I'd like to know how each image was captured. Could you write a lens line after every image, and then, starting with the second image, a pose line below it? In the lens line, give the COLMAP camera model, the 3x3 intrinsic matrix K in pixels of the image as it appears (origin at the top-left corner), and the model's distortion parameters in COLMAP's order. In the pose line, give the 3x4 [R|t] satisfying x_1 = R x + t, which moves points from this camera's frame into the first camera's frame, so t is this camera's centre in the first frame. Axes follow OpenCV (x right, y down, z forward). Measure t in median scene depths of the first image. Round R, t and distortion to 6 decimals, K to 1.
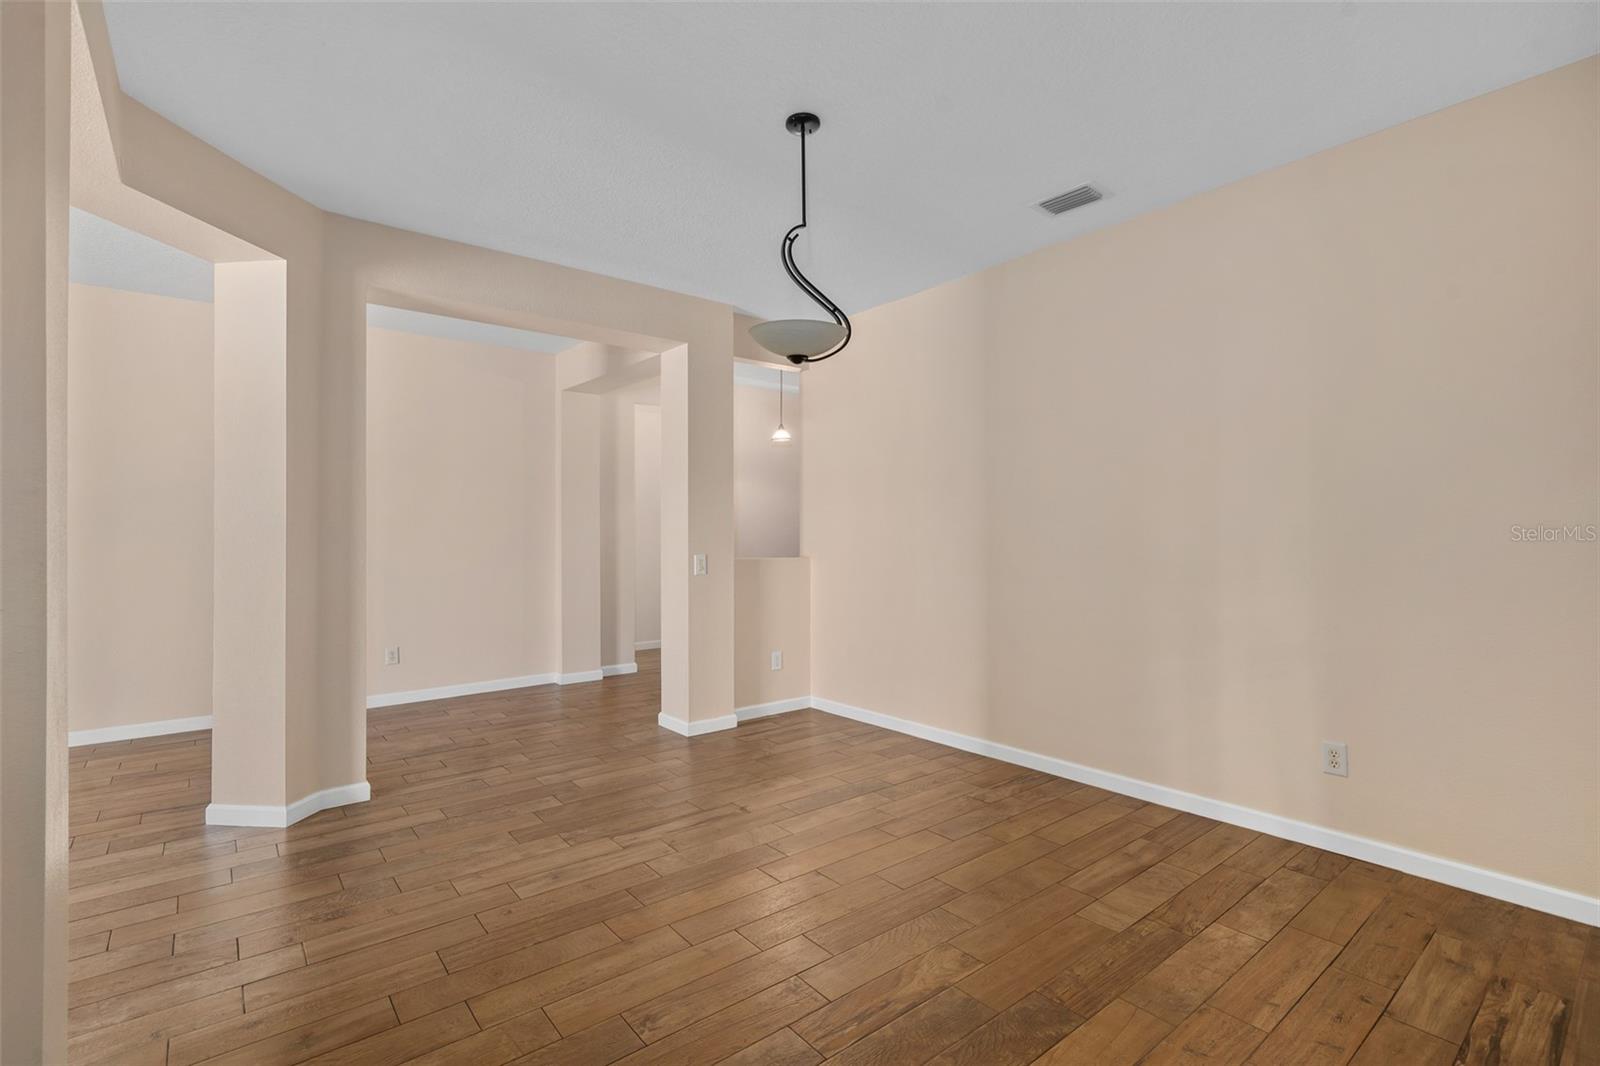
lens RADIAL K [[724.1, 0, 792.3], [0, 724.1, 533.6], [0, 0, 1]] dist [-0.013120, 0.000763]
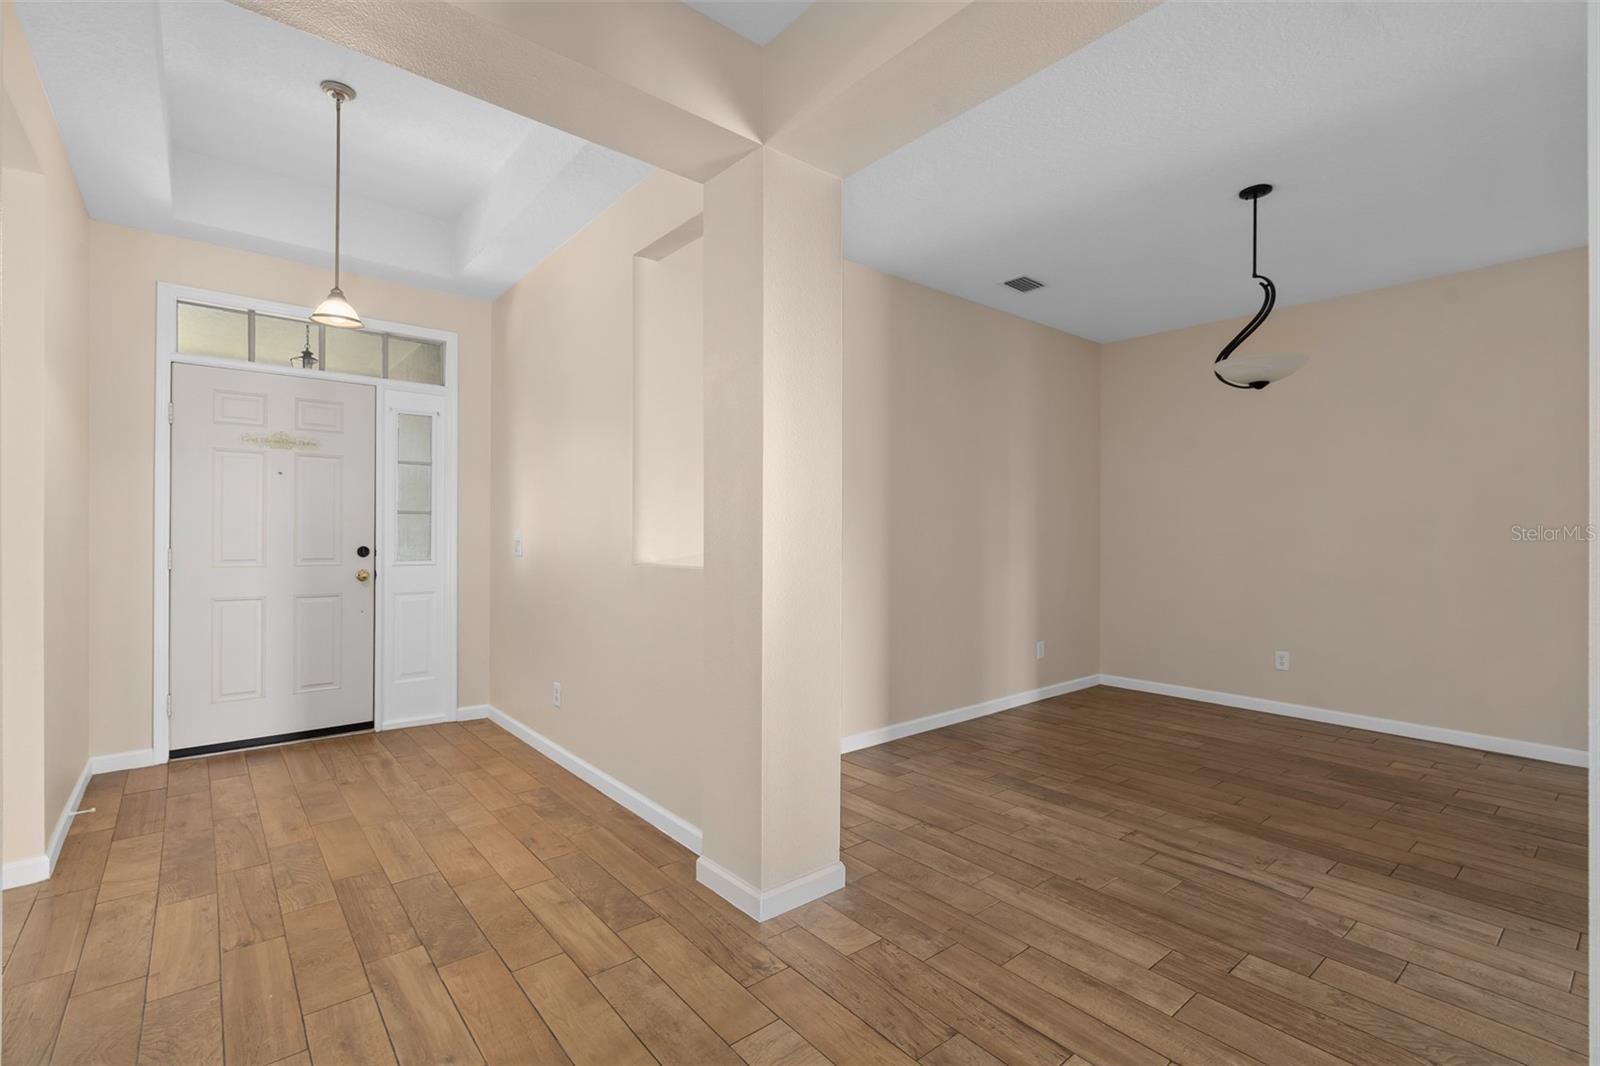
lens RADIAL K [[722.5, 0, 789.6], [0, 722.5, 528.2], [0, 0, 1]] dist [-0.000288, 0.000320]
pose [[-0.007847, 0.006135, 0.999950, -1.001006], [-0.003782, 0.999974, -0.006164, 0.010371], [-0.999962, -0.003830, -0.007824, 1.490023]]
